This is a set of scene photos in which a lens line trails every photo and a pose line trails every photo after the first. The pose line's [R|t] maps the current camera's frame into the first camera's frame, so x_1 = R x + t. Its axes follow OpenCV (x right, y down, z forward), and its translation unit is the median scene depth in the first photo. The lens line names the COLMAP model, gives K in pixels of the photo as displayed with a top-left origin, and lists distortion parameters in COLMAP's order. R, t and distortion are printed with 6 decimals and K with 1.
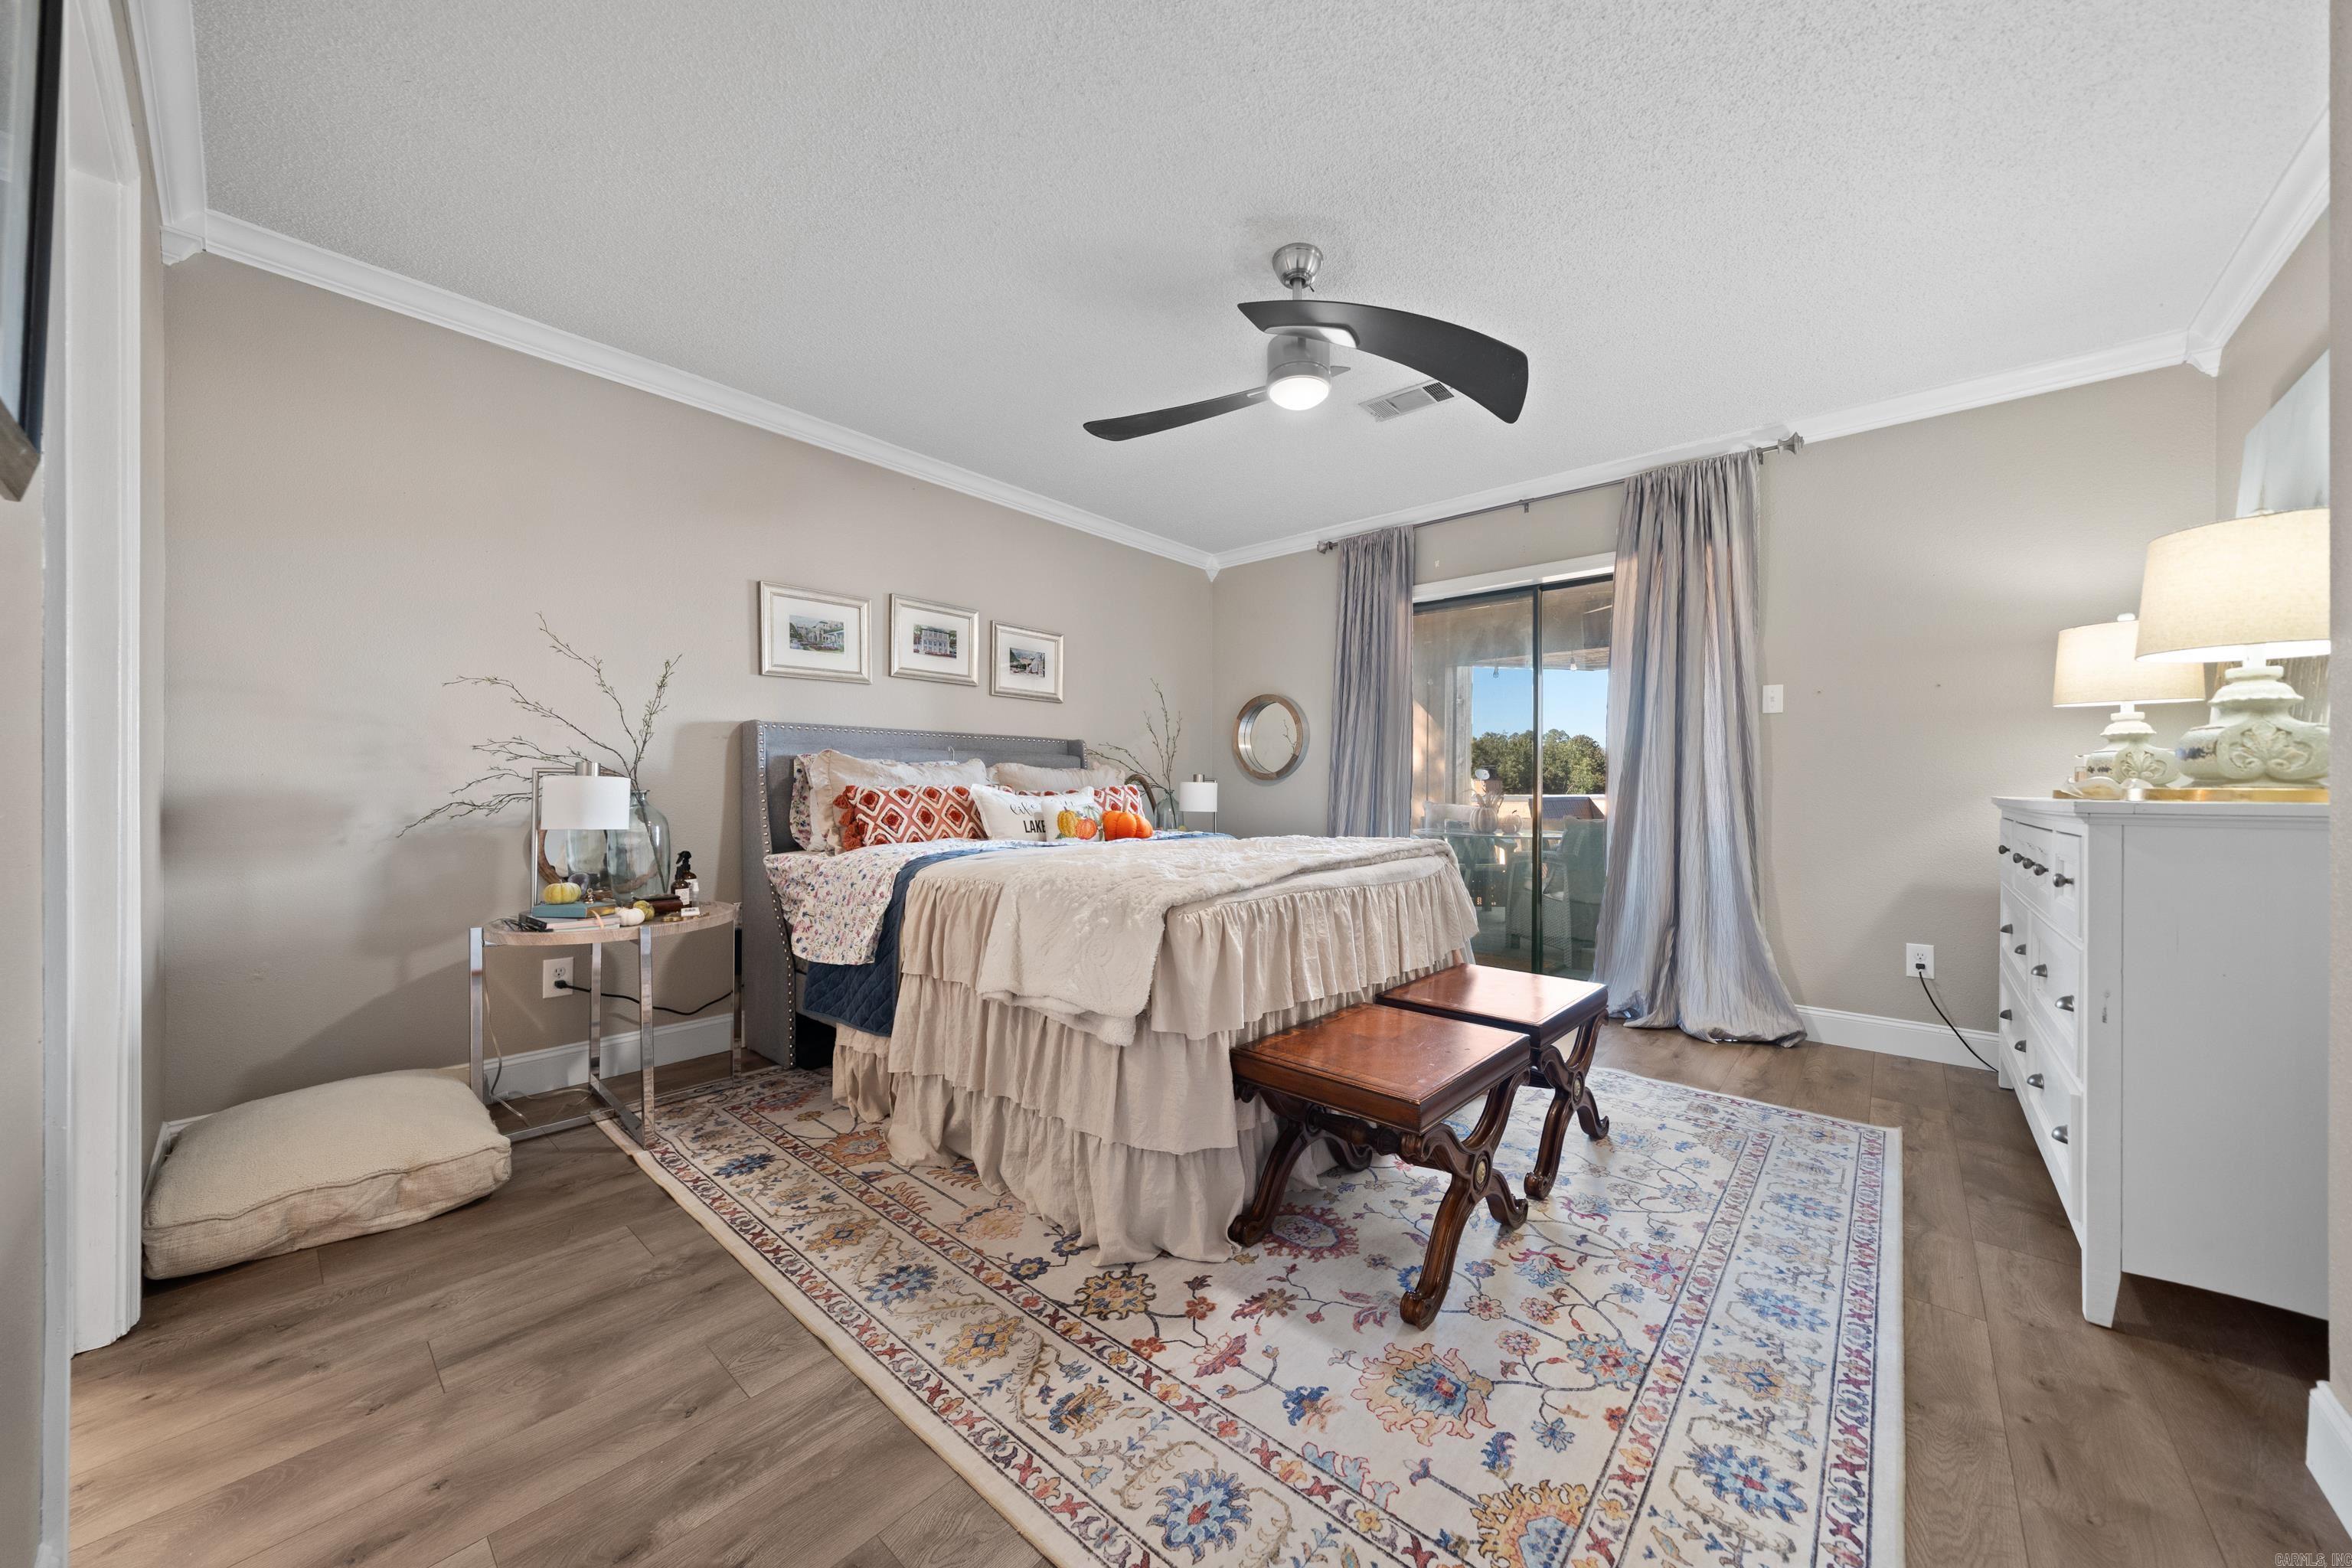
lens RADIAL K [[820.1, 0, 1185.1], [0, 820.1, 788.6], [0, 0, 1]] dist [-0.001632, -0.000338]
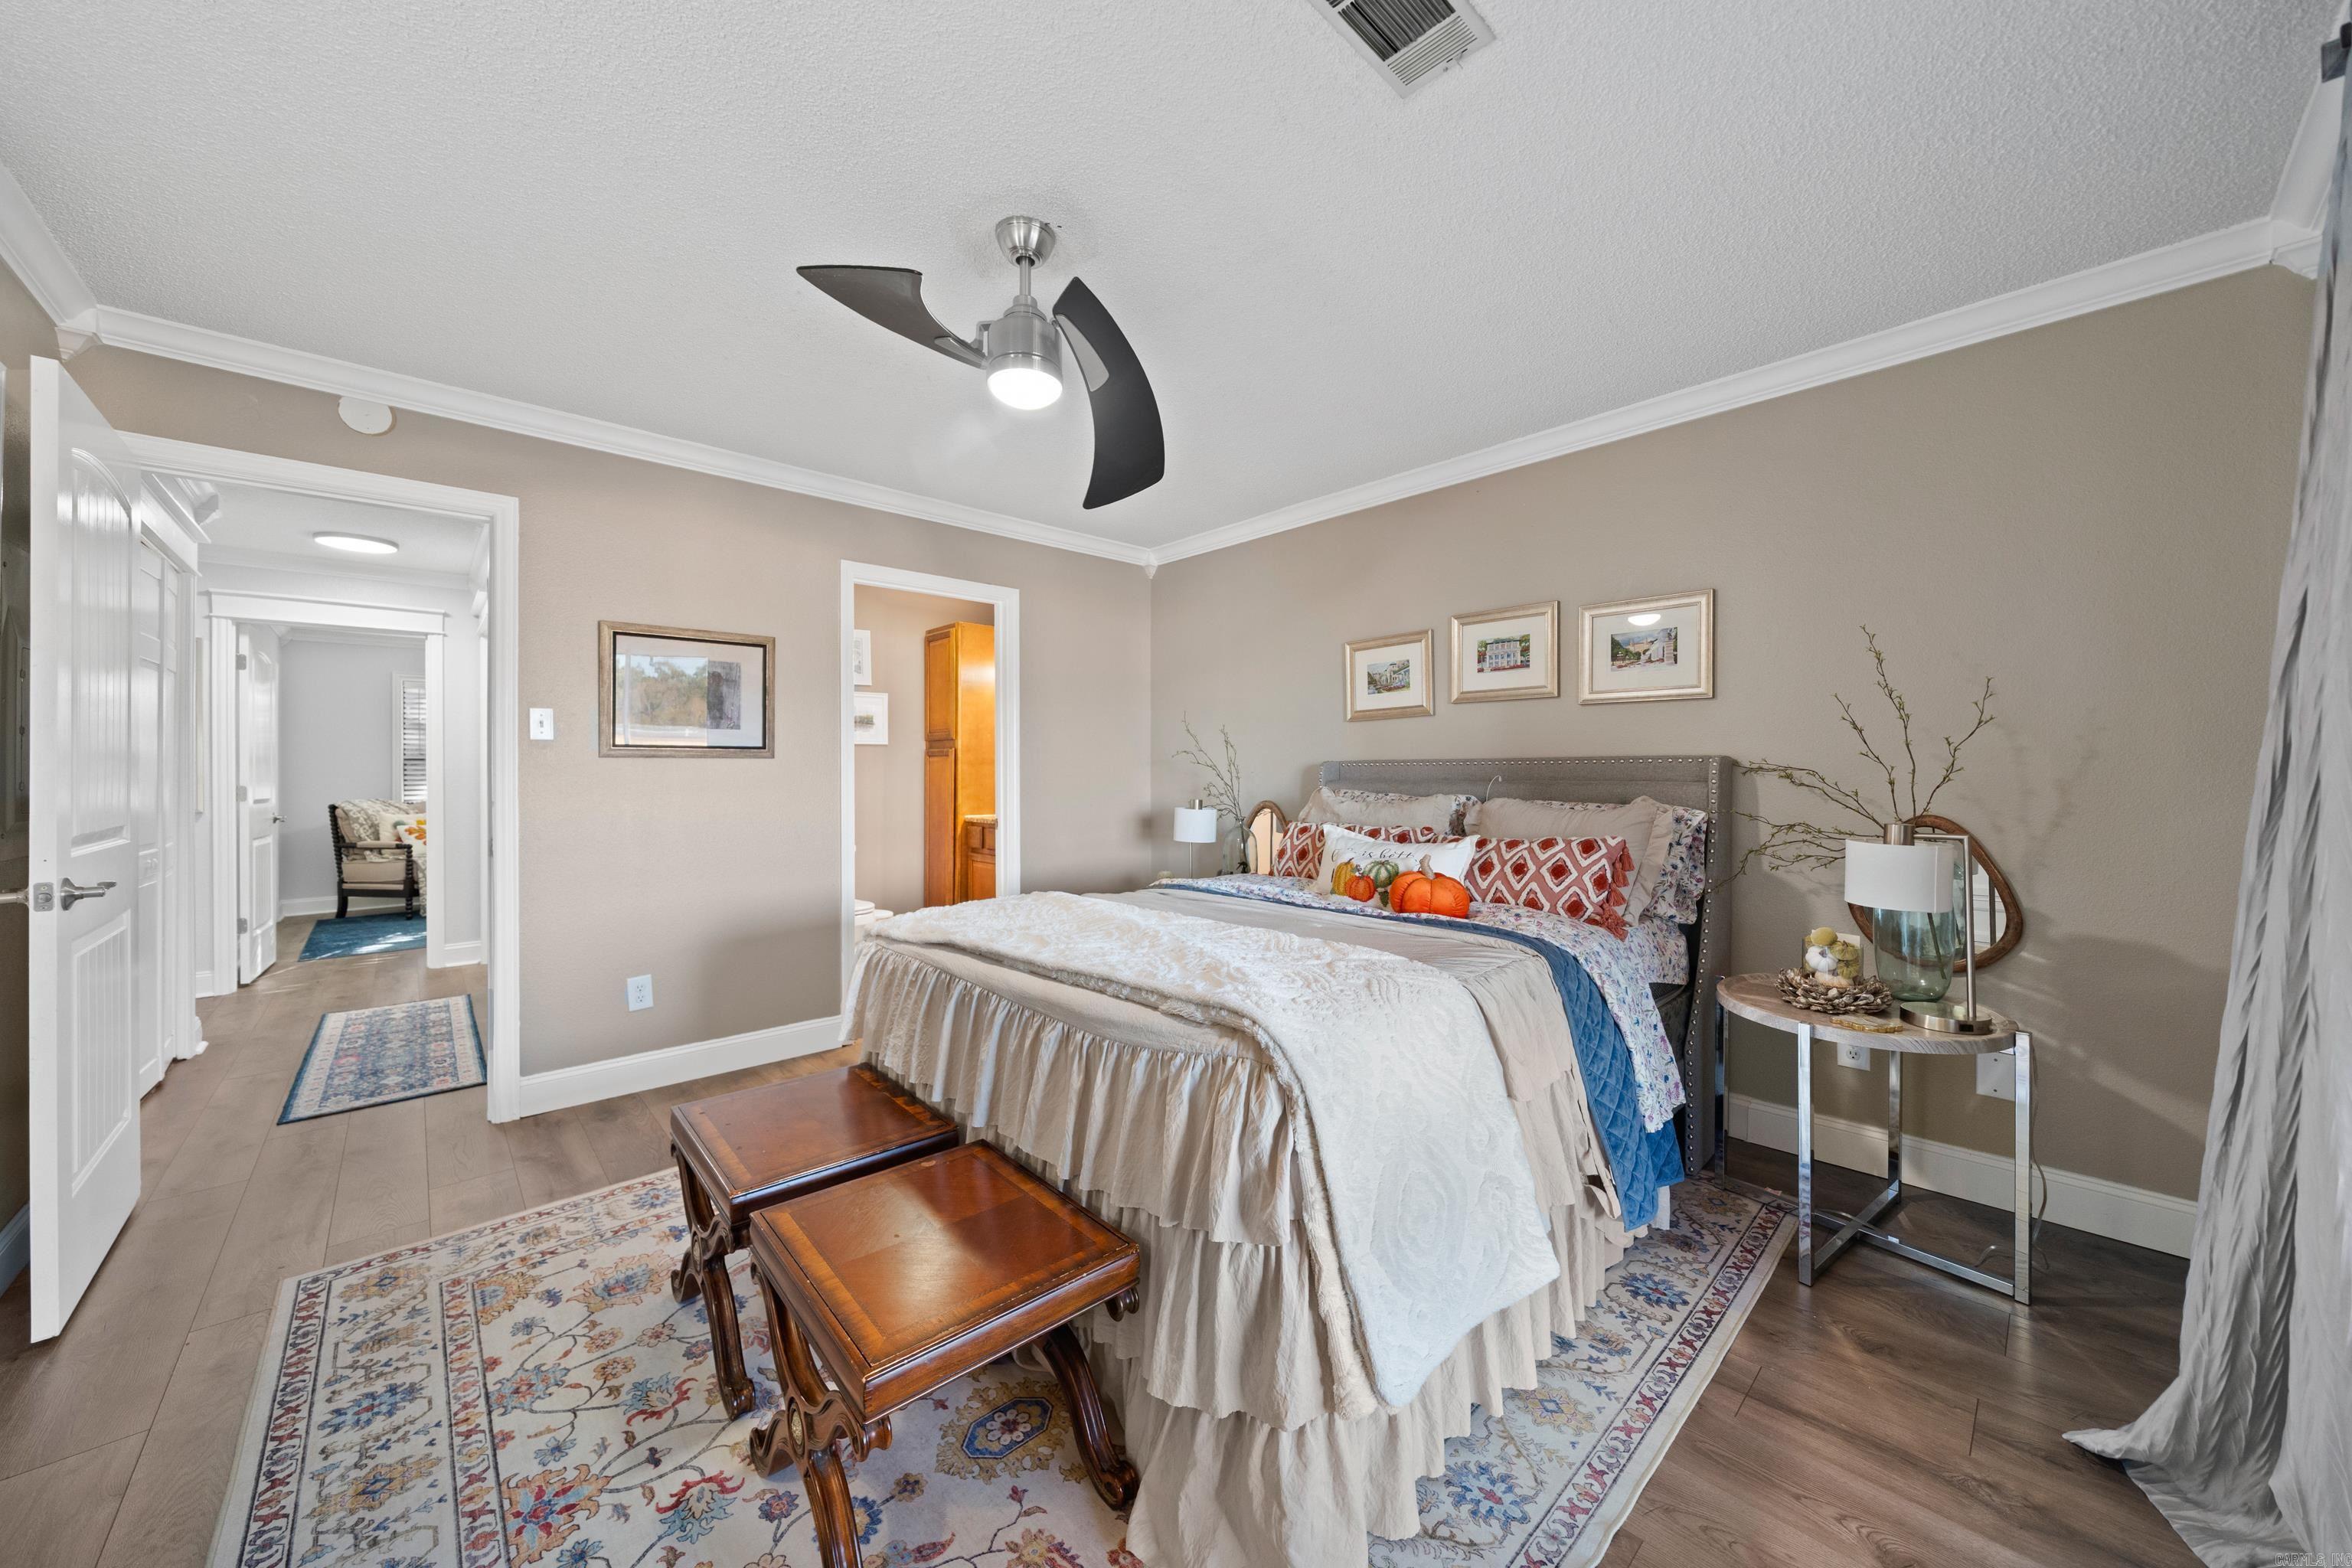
lens RADIAL K [[820.1, 0, 1184.2], [0, 820.1, 780.6], [0, 0, 1]] dist [-0.001632, -0.000338]
pose [[-0.092931, 0.001997, -0.995671, 1.398254], [0.000293, 0.999998, 0.001979, -0.118502], [0.995672, -0.000108, -0.092932, 1.811477]]
